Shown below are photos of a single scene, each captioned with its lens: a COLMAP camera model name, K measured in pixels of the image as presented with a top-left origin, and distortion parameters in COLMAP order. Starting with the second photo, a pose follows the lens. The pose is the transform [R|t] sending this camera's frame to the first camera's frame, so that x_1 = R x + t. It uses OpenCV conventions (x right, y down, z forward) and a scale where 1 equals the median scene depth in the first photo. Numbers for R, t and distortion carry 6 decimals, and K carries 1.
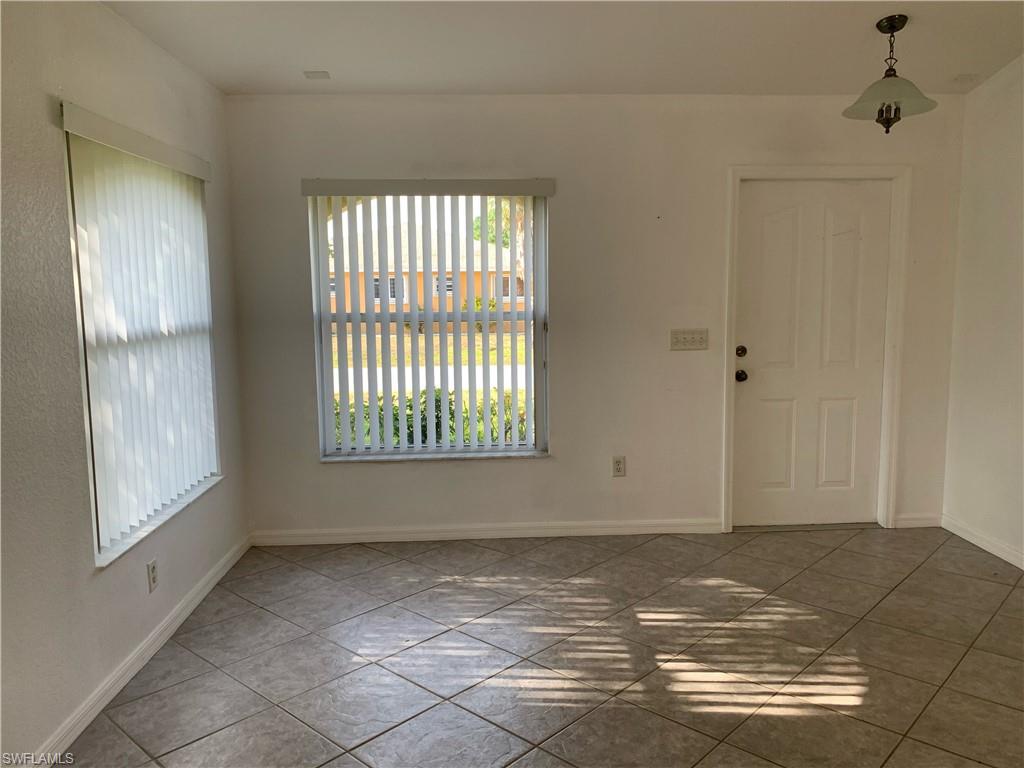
lens RADIAL K [[774.6, 0, 512.0], [0, 774.6, 384.0], [0, 0, 1]] dist [0.007188, 0.001727]
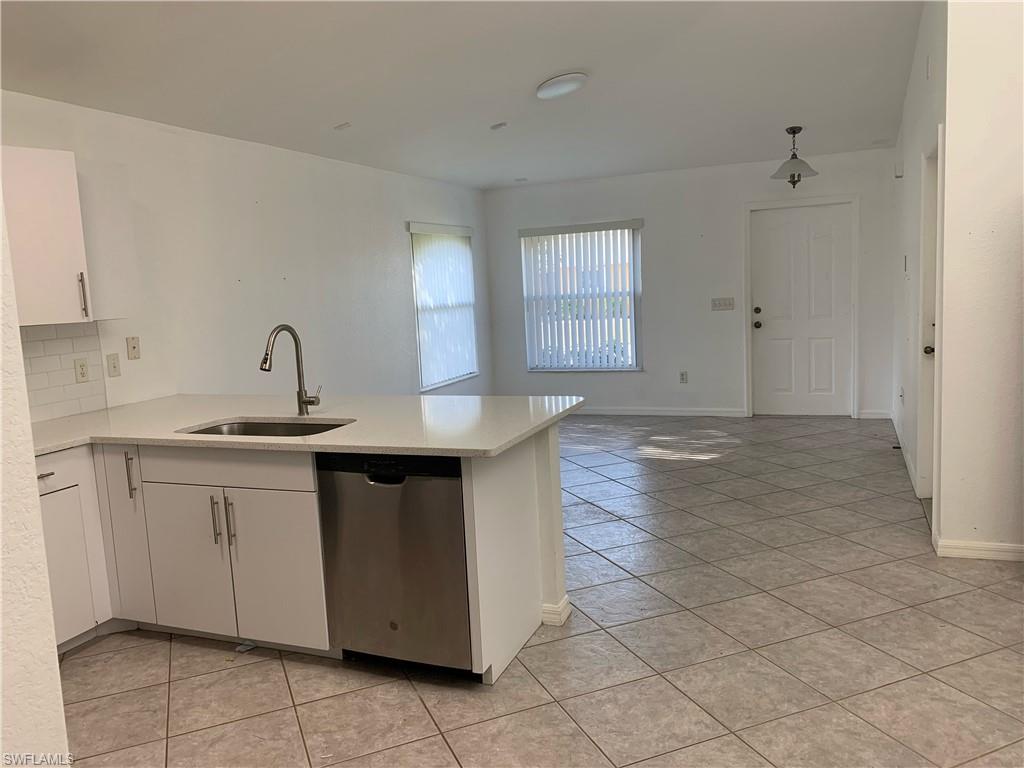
lens RADIAL K [[791.6, 0, 512.0], [0, 791.6, 384.0], [0, 0, 1]] dist [0.022702, -0.004878]
pose [[0.907053, 0.016265, -0.420703, 0.568960], [-0.010630, 0.999820, 0.015737, 0.102290], [0.420883, -0.009802, 0.907062, -0.848607]]
